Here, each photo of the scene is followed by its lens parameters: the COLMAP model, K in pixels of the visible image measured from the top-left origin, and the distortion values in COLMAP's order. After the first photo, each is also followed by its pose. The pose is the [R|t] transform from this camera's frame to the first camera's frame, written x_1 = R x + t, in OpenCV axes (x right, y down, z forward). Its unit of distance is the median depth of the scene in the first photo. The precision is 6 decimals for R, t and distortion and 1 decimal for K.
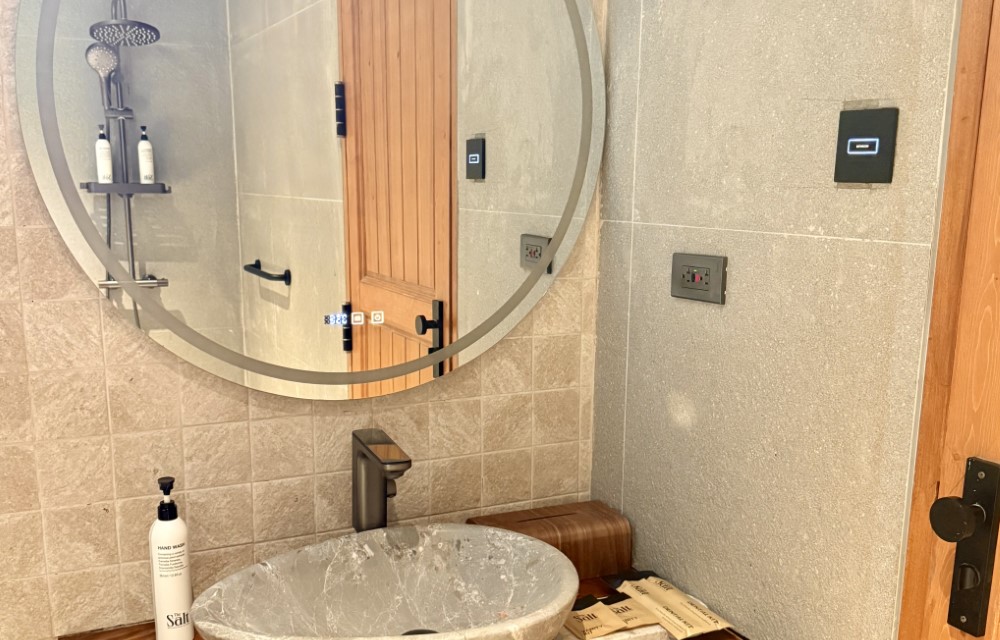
lens RADIAL K [[988.0, 0, 522.1], [0, 988.0, 394.9], [0, 0, 1]] dist [-0.039098, 0.000000]
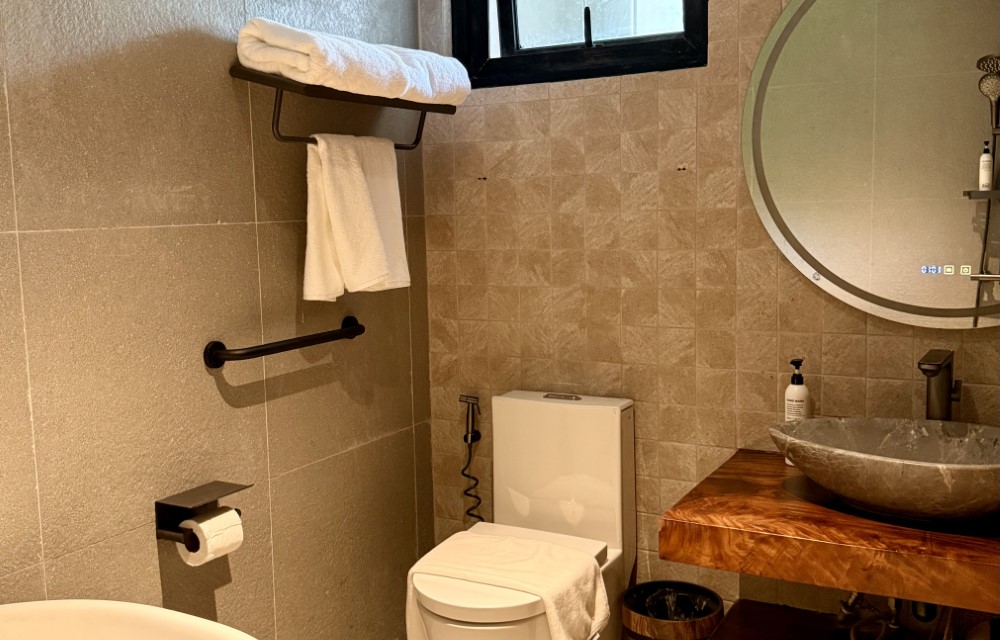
lens RADIAL K [[988.0, 0, 499.9], [0, 988.0, 320.7], [0, 0, 1]] dist [-0.039098, 0.000000]
pose [[0.558777, 0.066110, -0.826678, 0.666447], [-0.141473, 0.989805, -0.016471, 0.111256], [0.817162, 0.126157, 0.562434, -0.314367]]
